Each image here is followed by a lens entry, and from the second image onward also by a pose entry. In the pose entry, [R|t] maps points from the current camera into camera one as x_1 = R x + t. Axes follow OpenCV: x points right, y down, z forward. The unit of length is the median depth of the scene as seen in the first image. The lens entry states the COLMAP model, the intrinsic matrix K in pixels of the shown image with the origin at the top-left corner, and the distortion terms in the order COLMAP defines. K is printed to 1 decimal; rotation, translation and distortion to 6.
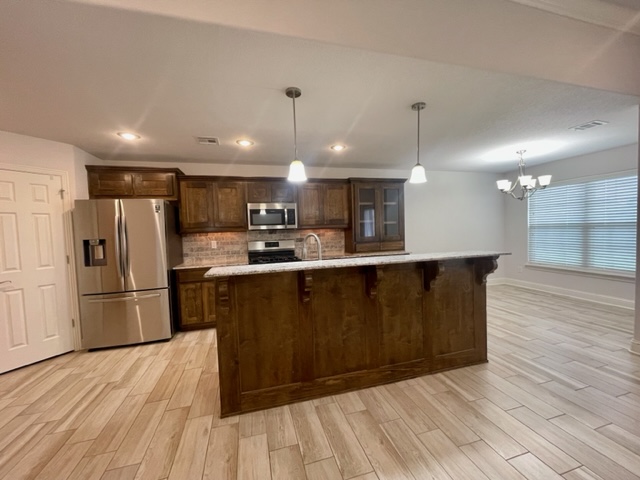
lens RADIAL K [[259.5, 0, 319.0], [0, 259.5, 239.5], [0, 0, 1]] dist [-0.002646, 0.000563]
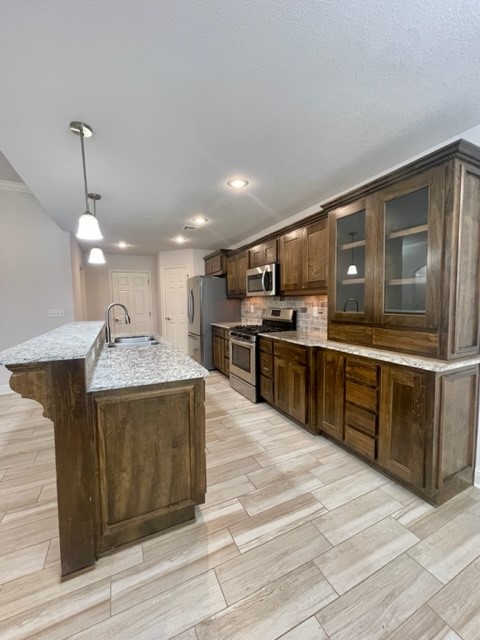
lens RADIAL K [[259.5, 0, 239.3], [0, 259.5, 318.6], [0, 0, 1]] dist [-0.002646, 0.000563]
pose [[0.177199, 0.098540, -0.979230, 0.690155], [-0.028662, 0.995070, 0.094947, -0.044033], [0.983758, 0.011242, 0.179150, 0.749163]]
